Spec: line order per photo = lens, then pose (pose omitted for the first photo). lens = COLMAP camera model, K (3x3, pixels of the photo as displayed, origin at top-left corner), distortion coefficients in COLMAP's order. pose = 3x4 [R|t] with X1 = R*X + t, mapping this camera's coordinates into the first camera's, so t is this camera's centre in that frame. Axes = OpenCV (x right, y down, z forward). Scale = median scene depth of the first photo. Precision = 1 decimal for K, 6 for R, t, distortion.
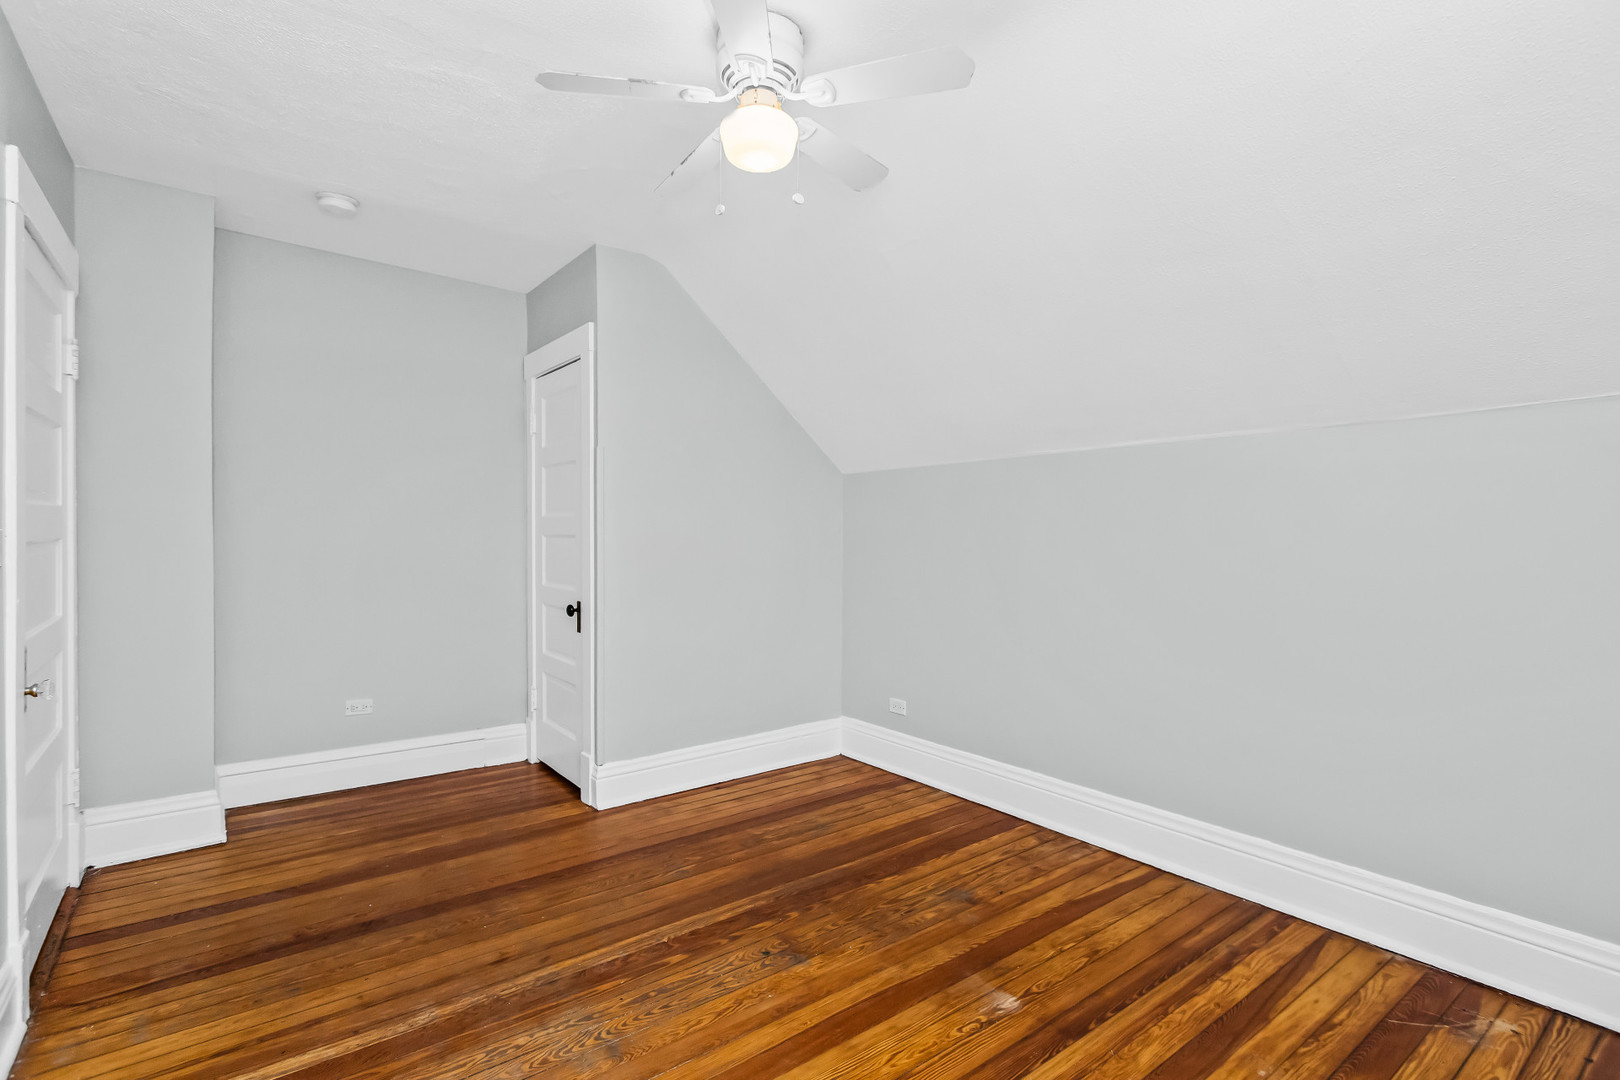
lens RADIAL K [[795.3, 0, 806.8], [0, 795.3, 536.6], [0, 0, 1]] dist [0.002155, -0.000454]
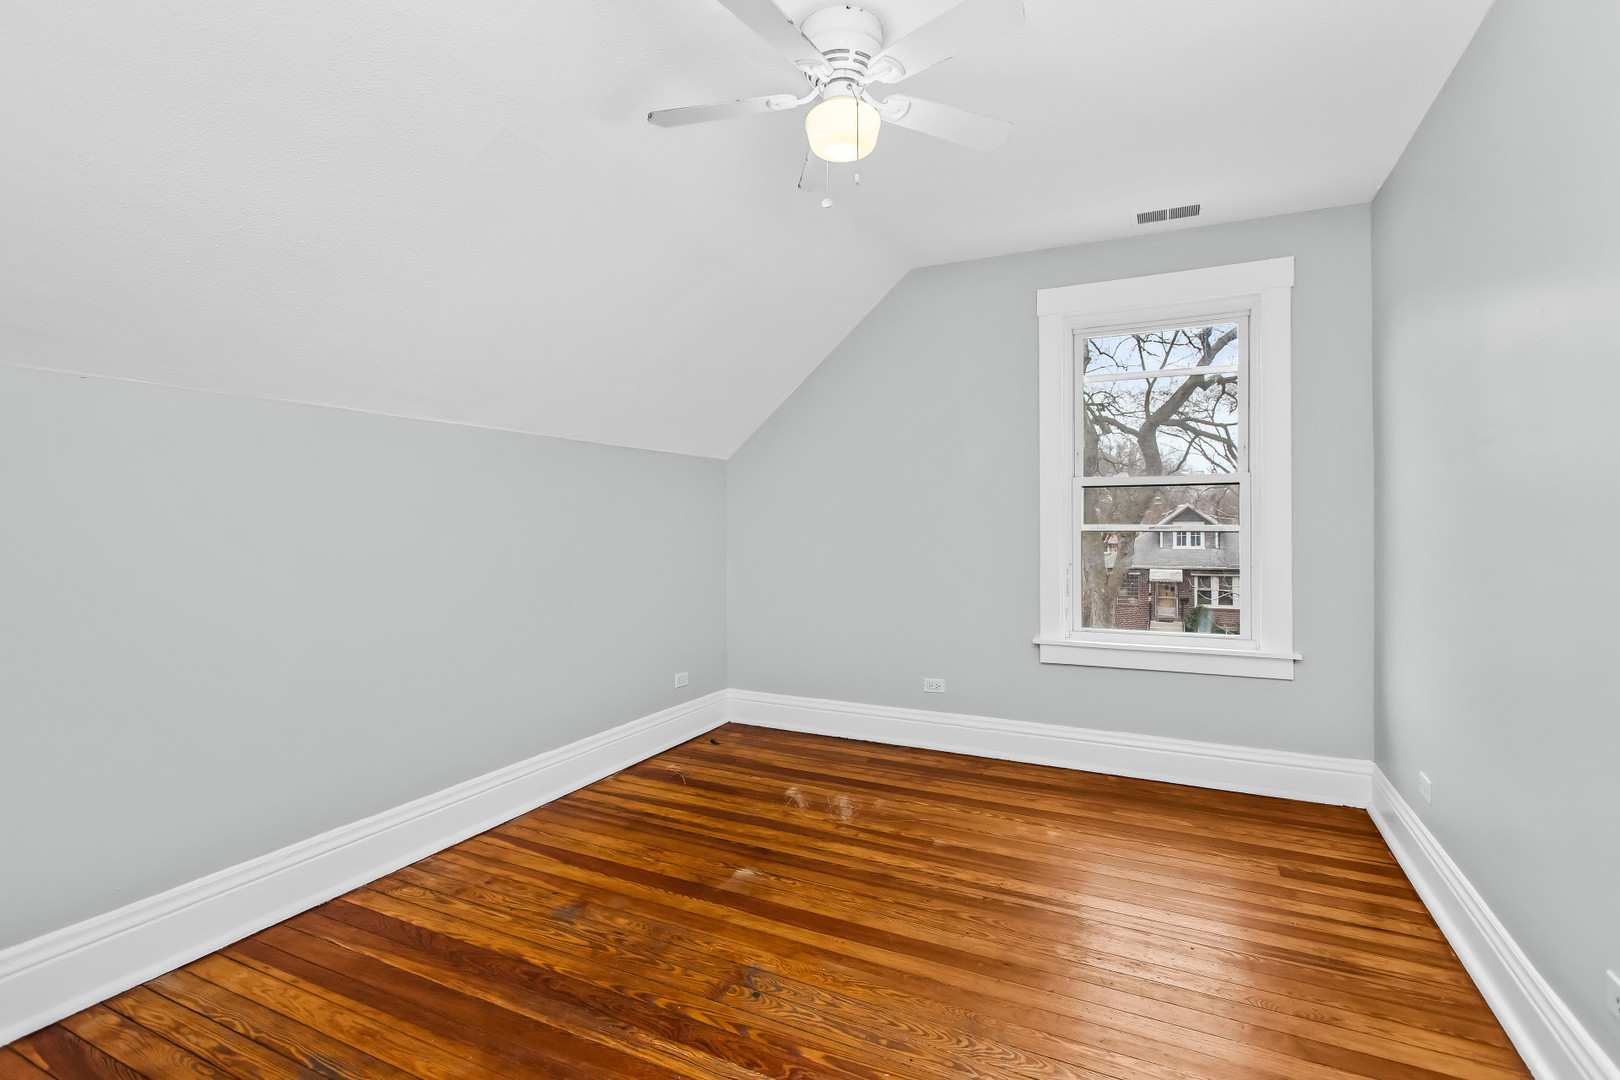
lens RADIAL K [[795.3, 0, 801.8], [0, 795.3, 528.7], [0, 0, 1]] dist [0.002155, -0.000454]
pose [[-0.472614, -0.007913, 0.881234, -0.800782], [0.006492, 0.999901, 0.012460, 0.002000], [-0.881245, 0.011610, -0.472516, 1.299789]]
